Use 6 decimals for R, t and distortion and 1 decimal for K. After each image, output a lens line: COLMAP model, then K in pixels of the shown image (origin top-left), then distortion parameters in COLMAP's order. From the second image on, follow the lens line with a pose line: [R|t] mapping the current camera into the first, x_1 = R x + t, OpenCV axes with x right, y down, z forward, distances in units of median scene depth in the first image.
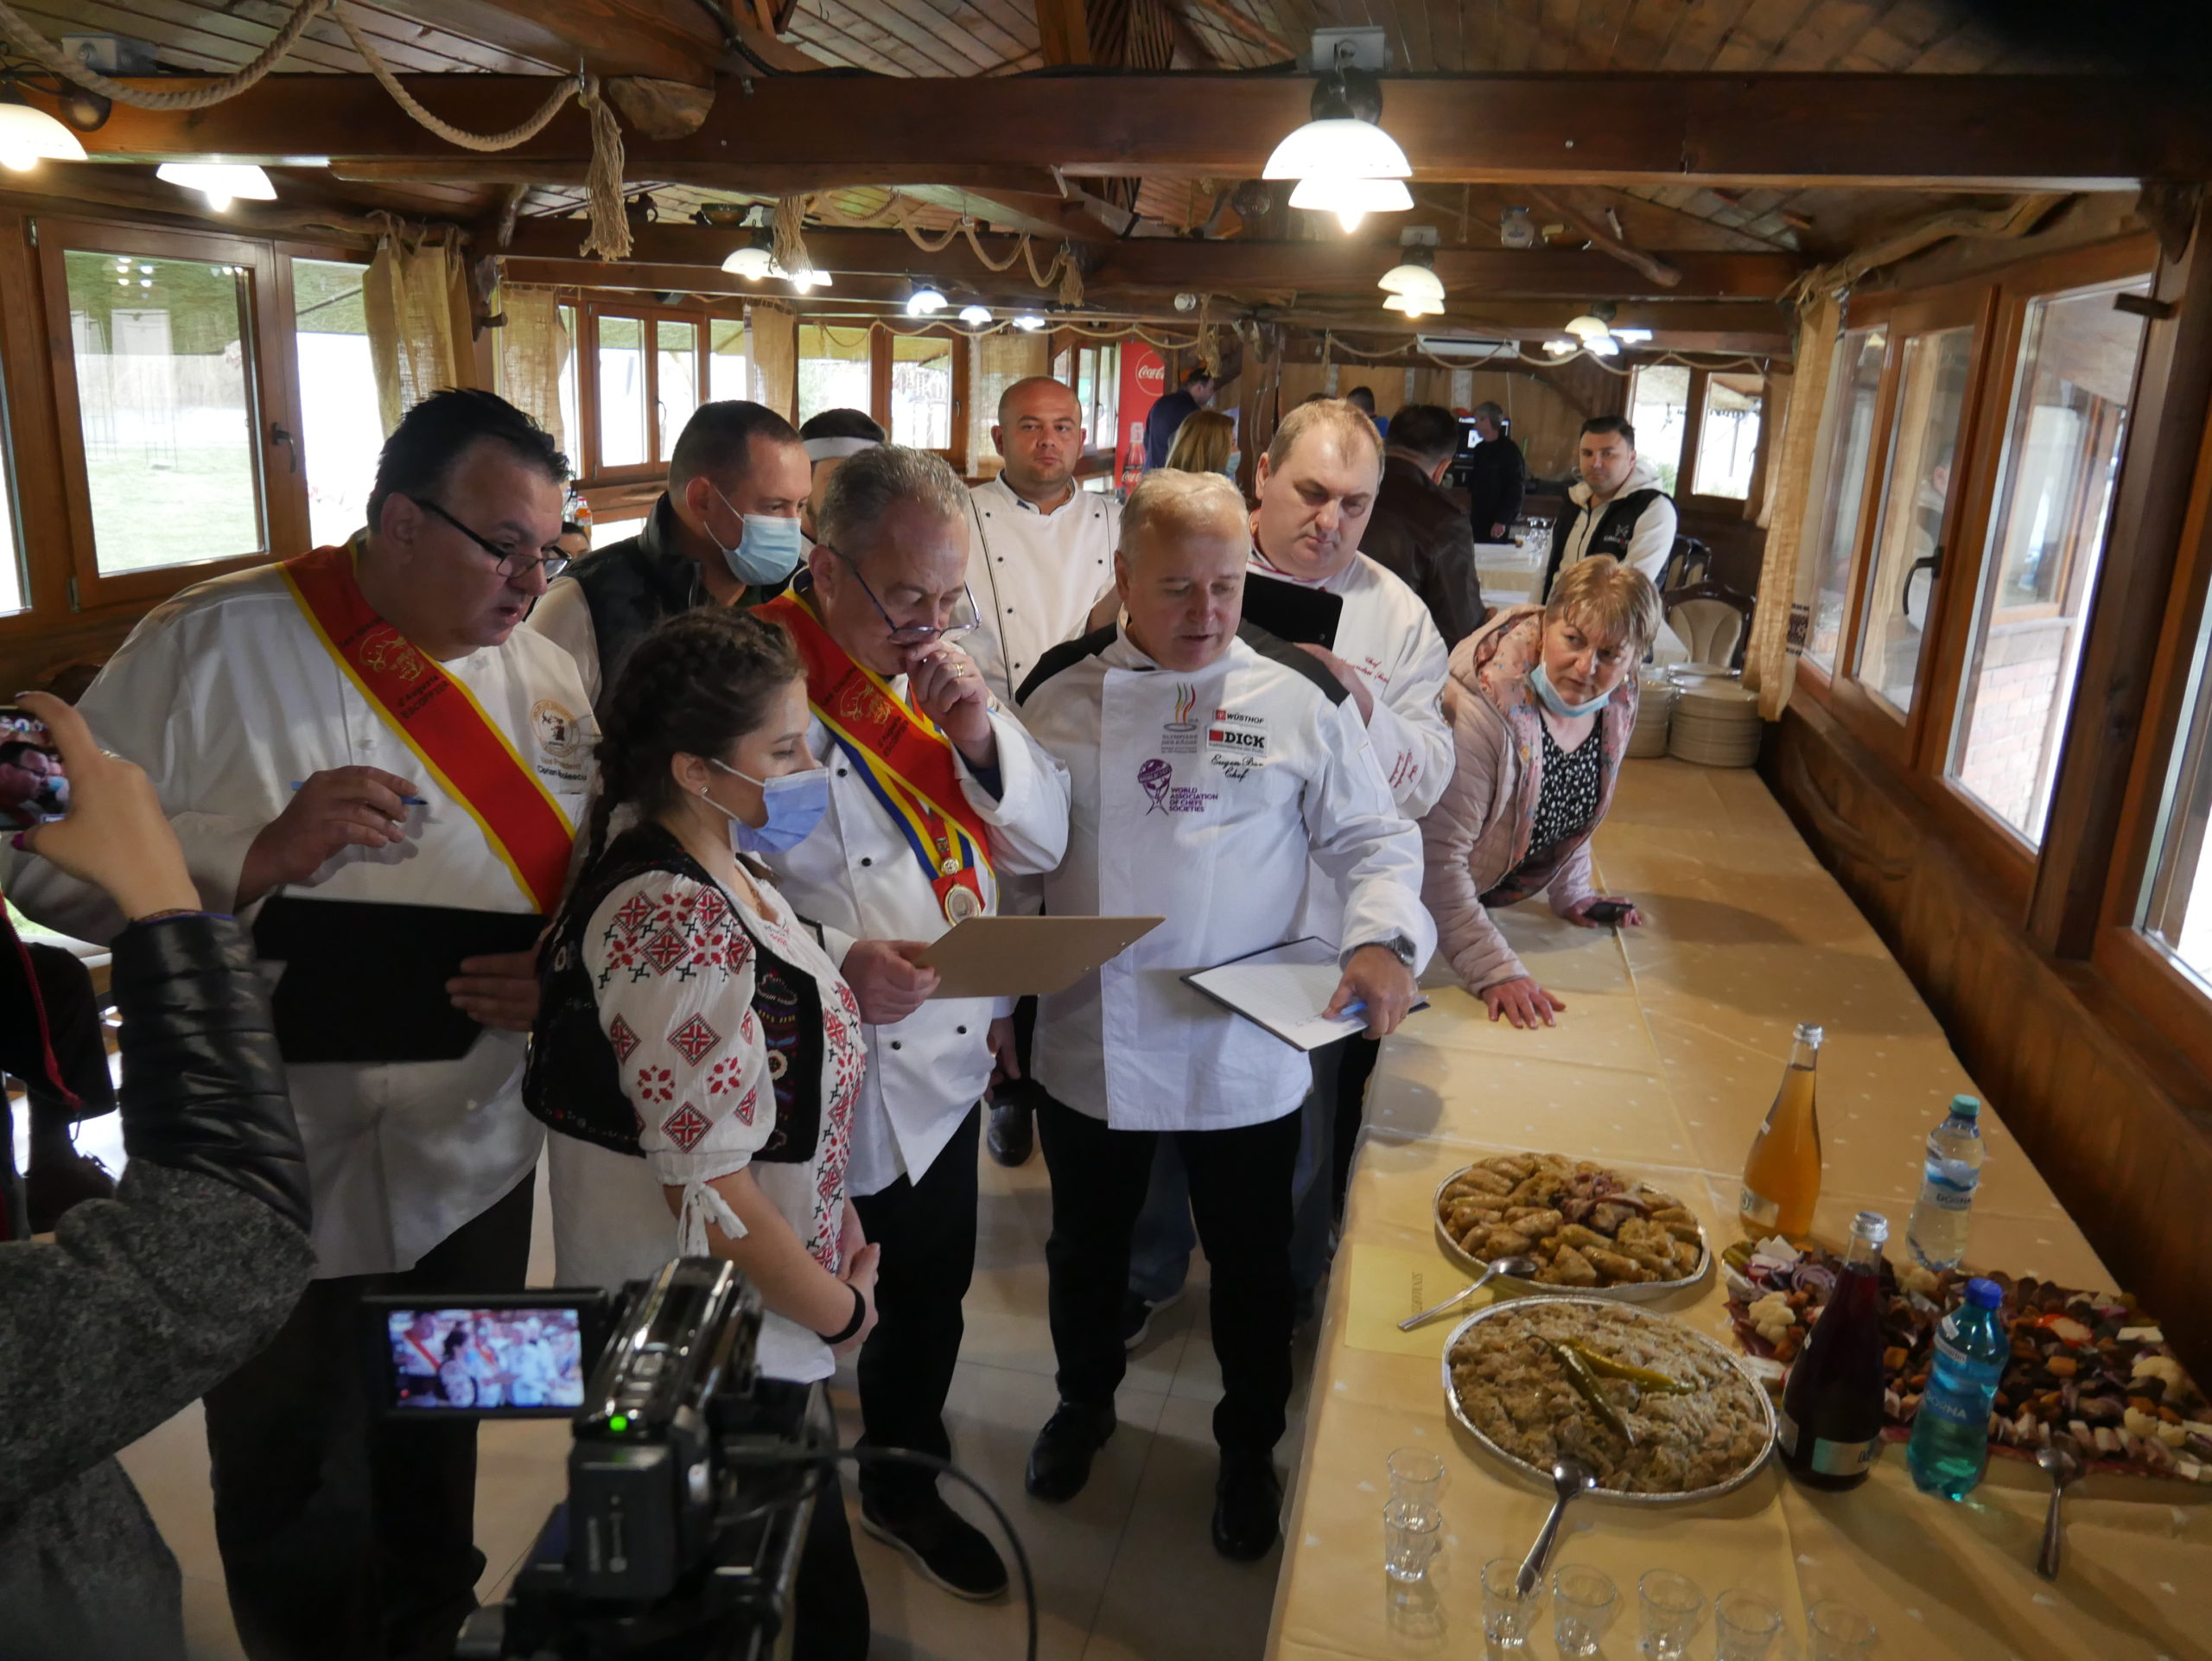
lens RADIAL K [[1642.5, 0, 1100.8], [0, 1642.5, 843.0], [0, 0, 1]] dist [-0.047237, 0.022353]
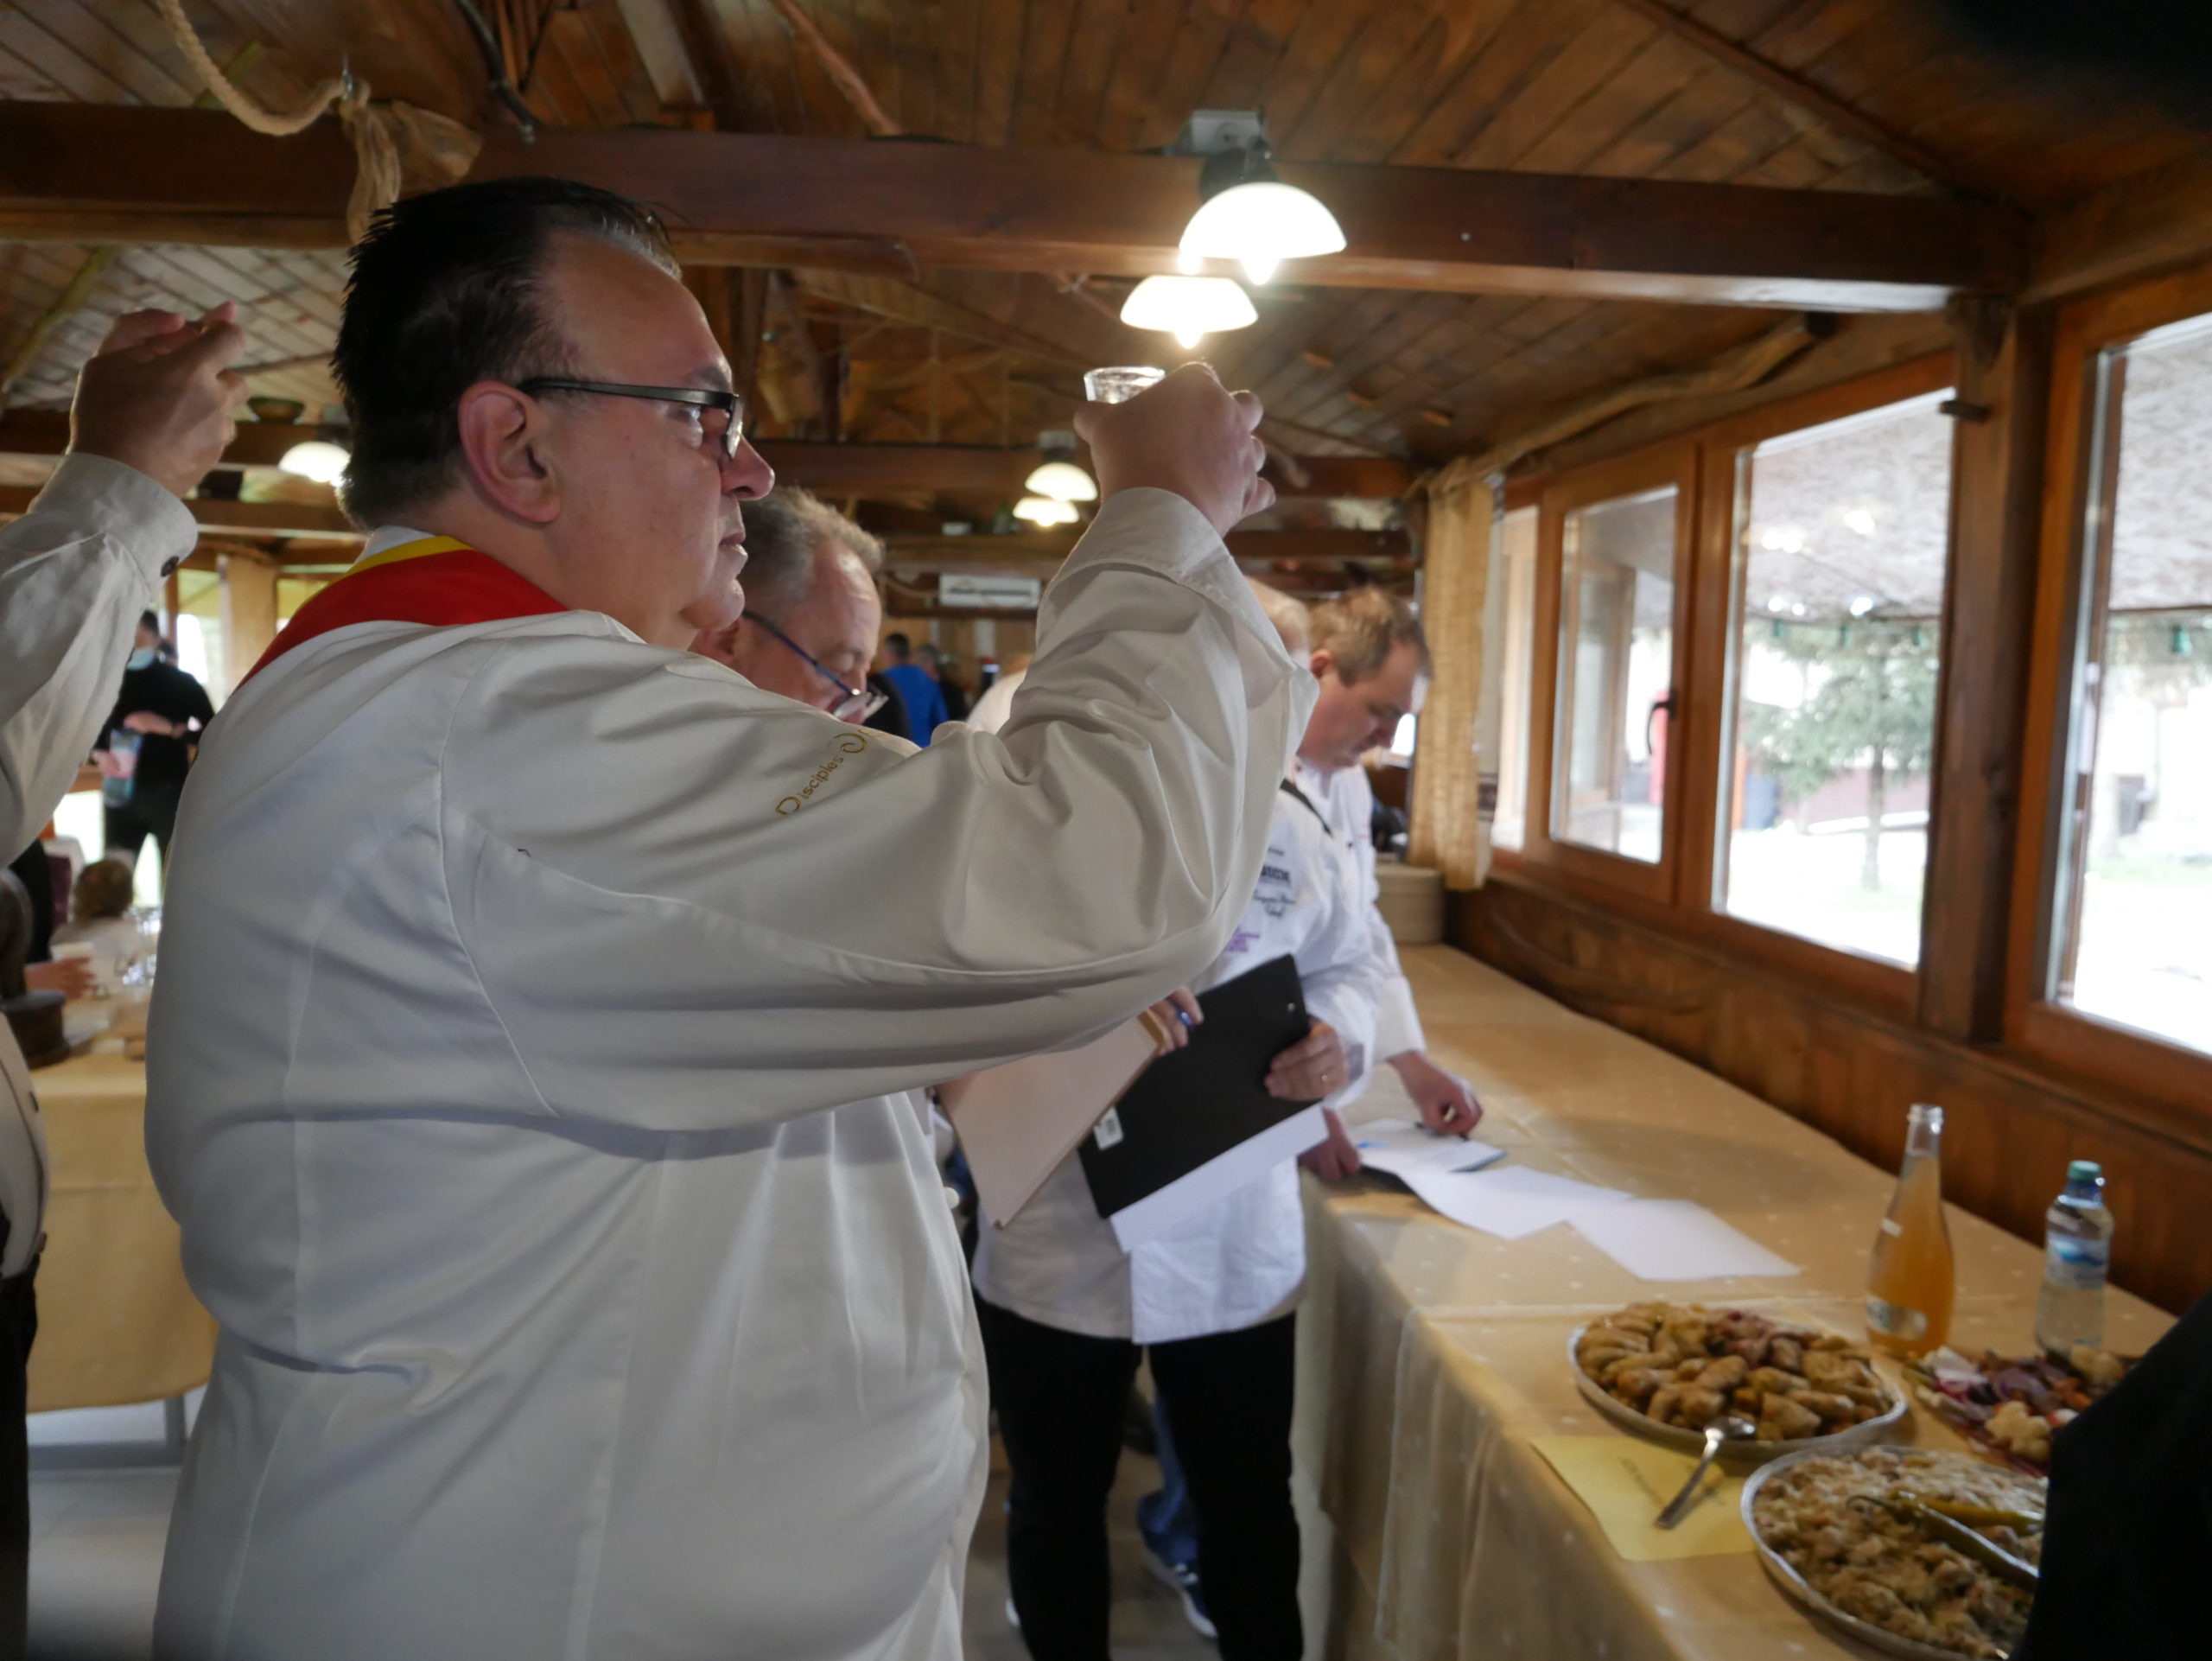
lens RADIAL K [[1640.4, 0, 1099.9], [0, 1640.4, 842.7], [0, 0, 1]] dist [-0.047075, 0.021444]
pose [[0.946254, -0.054006, 0.318885, -0.281614], [0.106424, 0.983046, -0.149311, 0.052103], [-0.305415, 0.175223, 0.935959, 0.258460]]
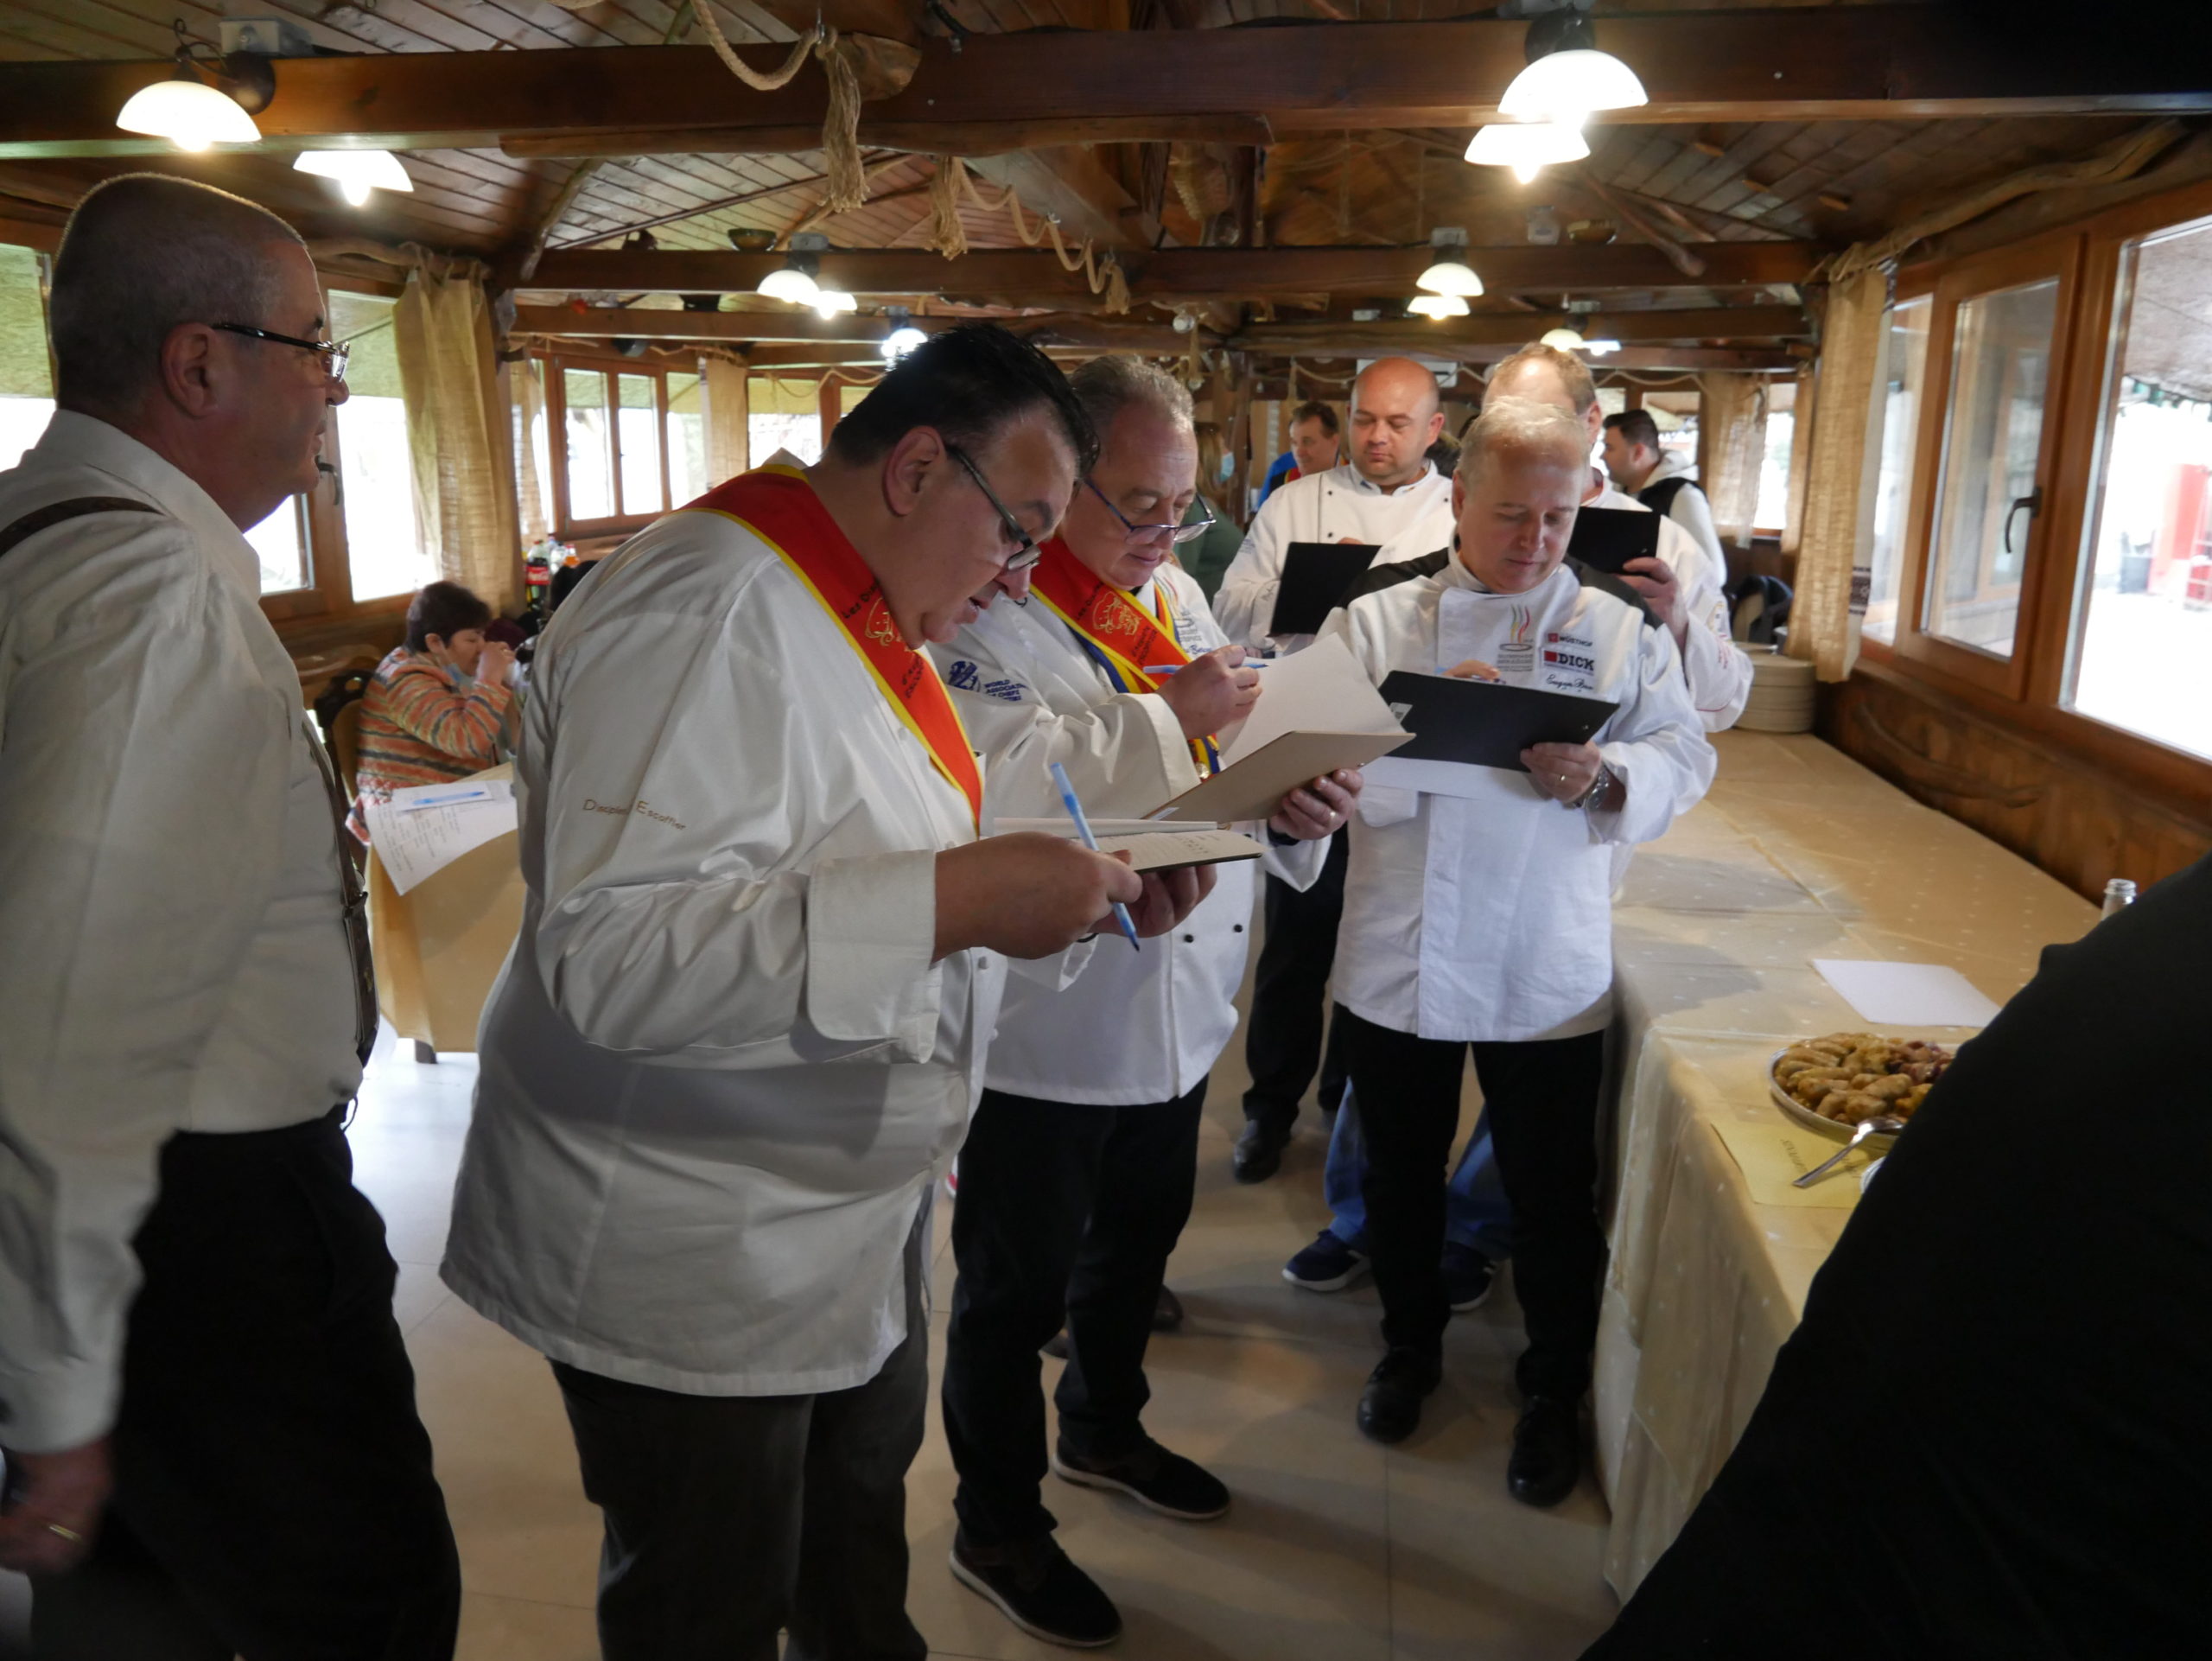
lens RADIAL K [[1642.5, 0, 1100.8], [0, 1642.5, 843.0], [0, 0, 1]] dist [-0.047237, 0.022353]
pose [[0.996743, -0.051560, 0.062007, -0.271317], [0.053934, 0.997850, -0.037238, 0.089593], [-0.059954, 0.040461, 0.997381, 0.009587]]
